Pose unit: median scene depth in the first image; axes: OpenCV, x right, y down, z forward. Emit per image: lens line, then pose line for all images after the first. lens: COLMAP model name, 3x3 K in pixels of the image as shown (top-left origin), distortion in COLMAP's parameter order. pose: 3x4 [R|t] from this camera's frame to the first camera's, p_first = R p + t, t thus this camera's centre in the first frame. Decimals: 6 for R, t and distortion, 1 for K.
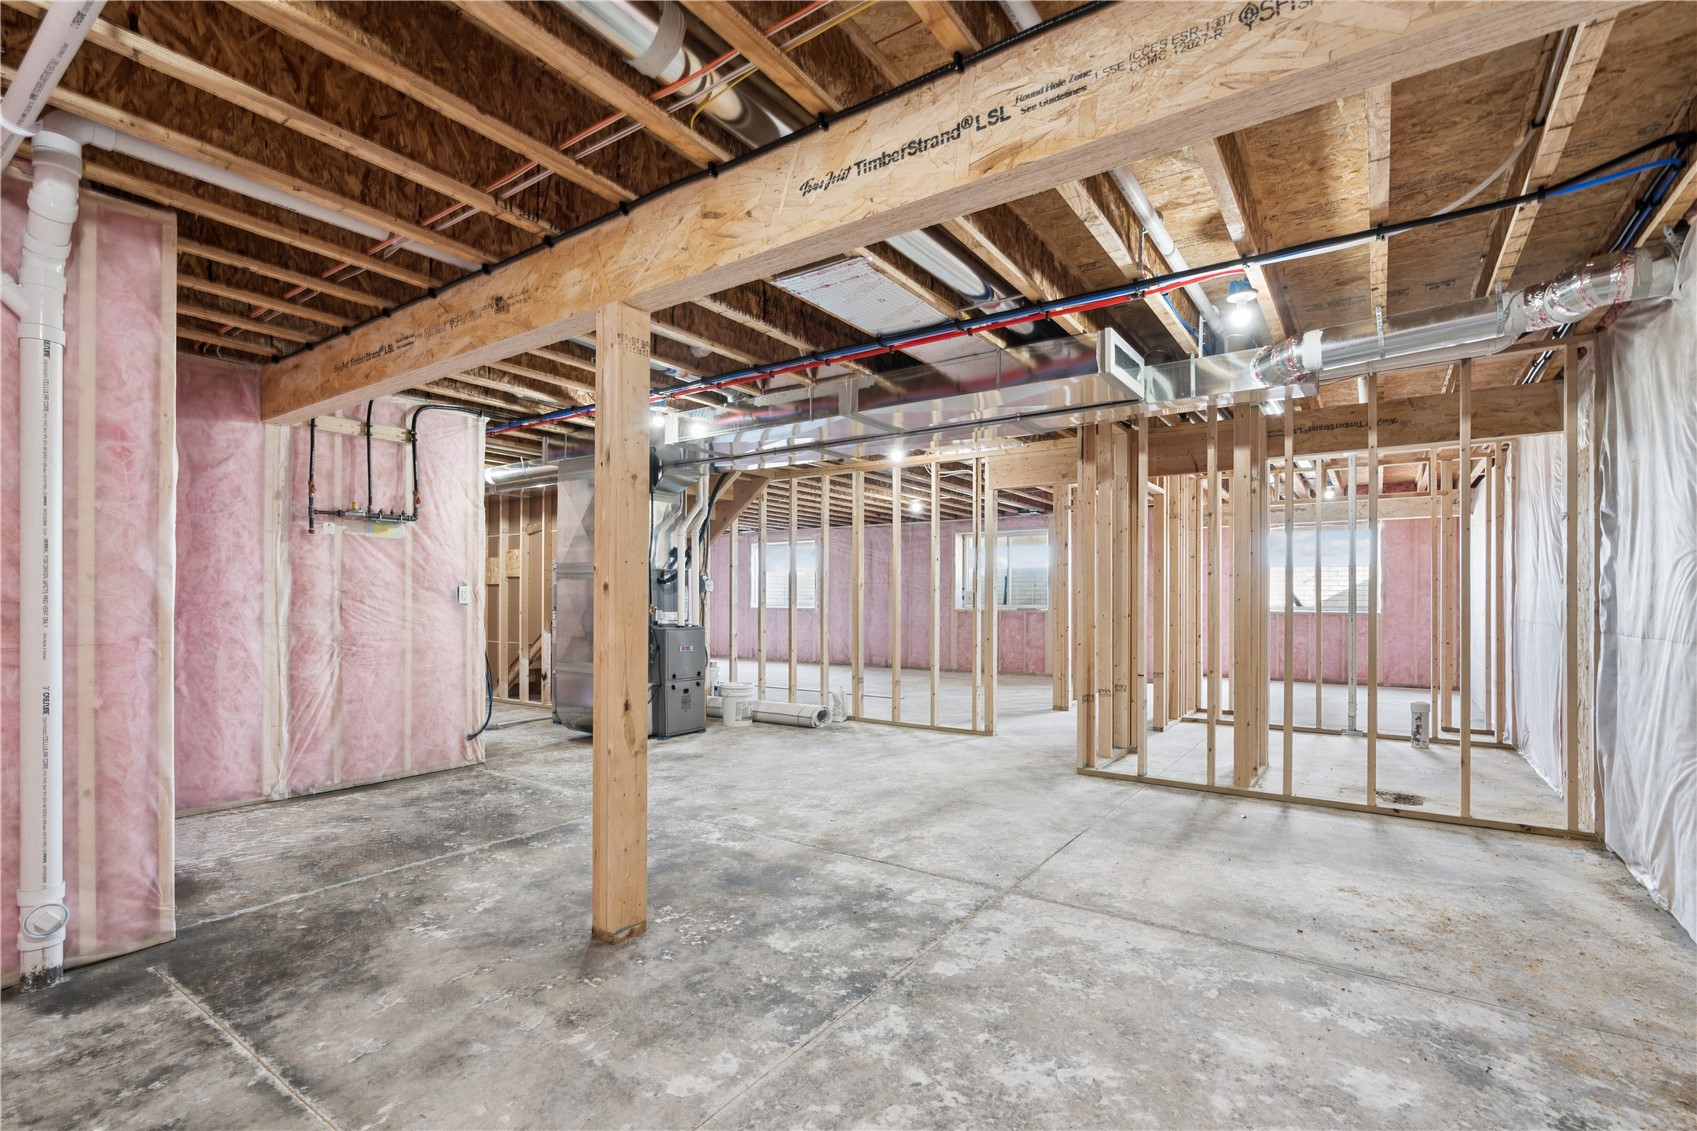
lens RADIAL K [[773.3, 0, 850.8], [0, 773.3, 598.6], [0, 0, 1]] dist [0.000702, -0.000056]
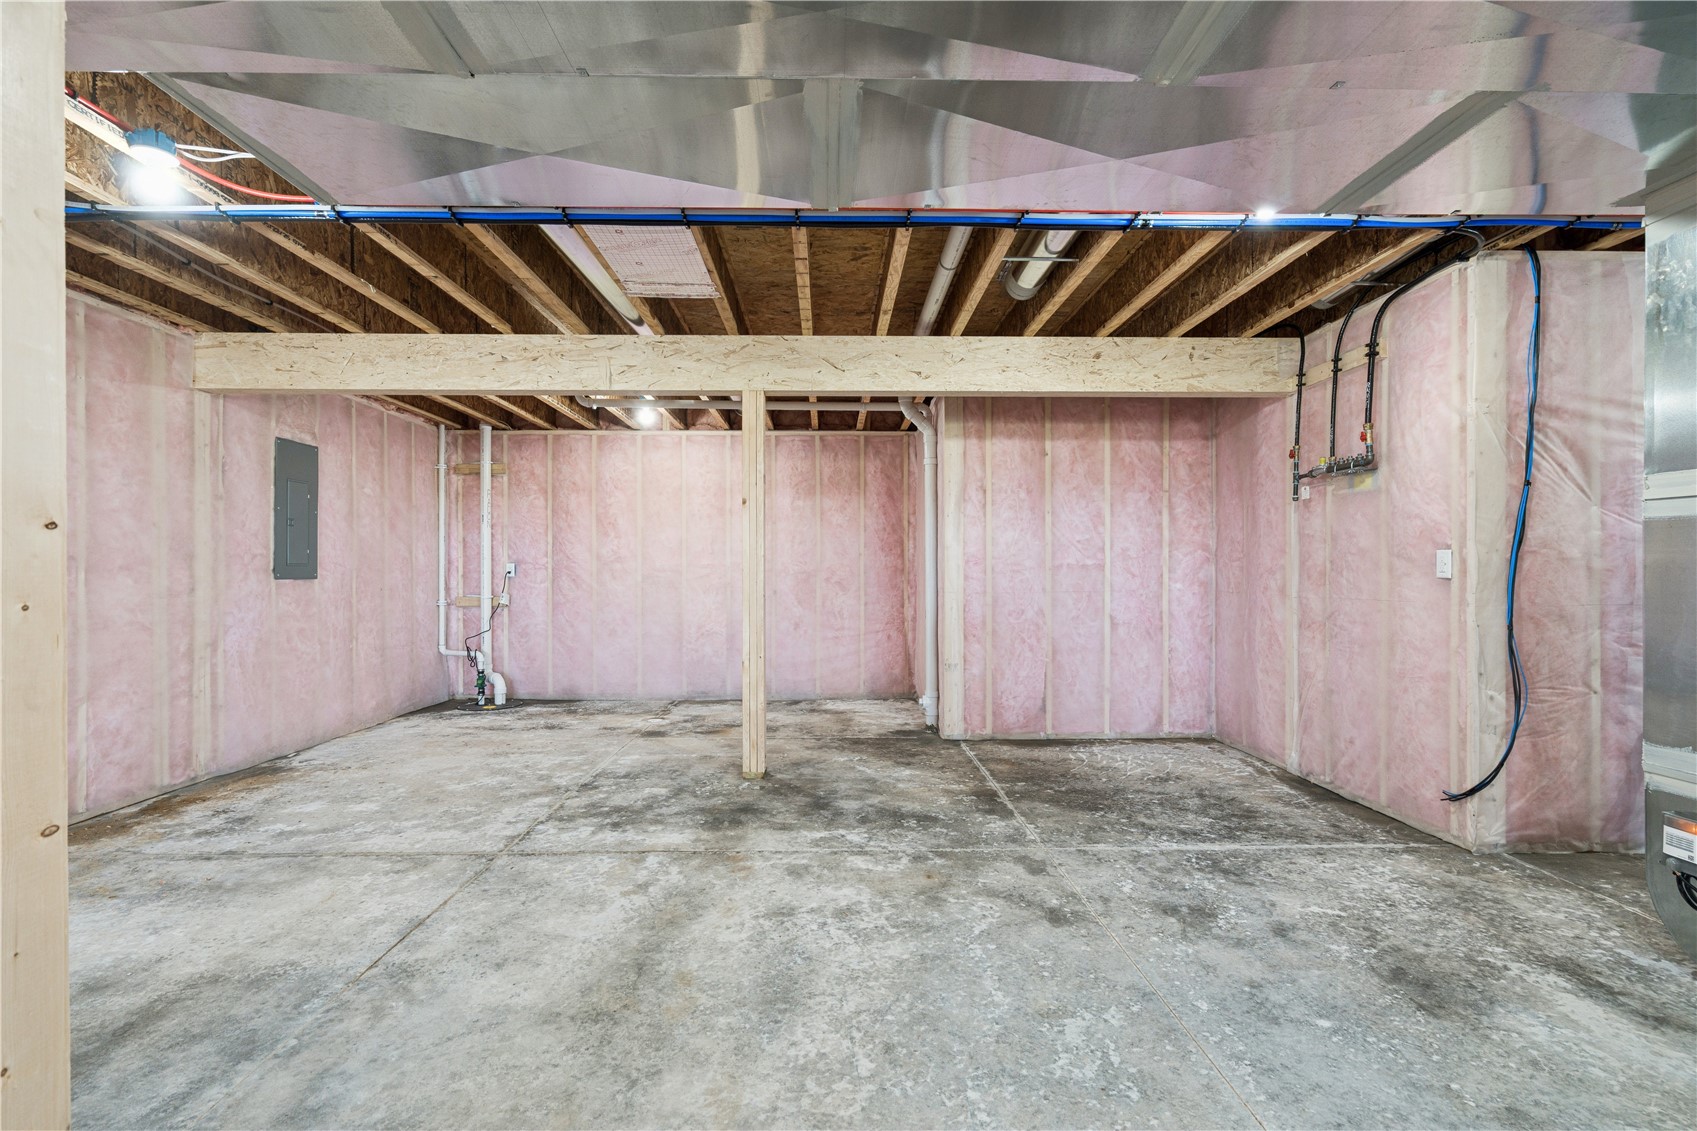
lens RADIAL K [[773.3, 0, 855.3], [0, 773.3, 573.7], [0, 0, 1]] dist [0.000702, -0.000056]
pose [[-0.807941, 0.001616, -0.589261, 0.376717], [0.002067, 0.999998, -0.000091, 0.003404], [0.589260, -0.001292, -0.807942, 1.862355]]
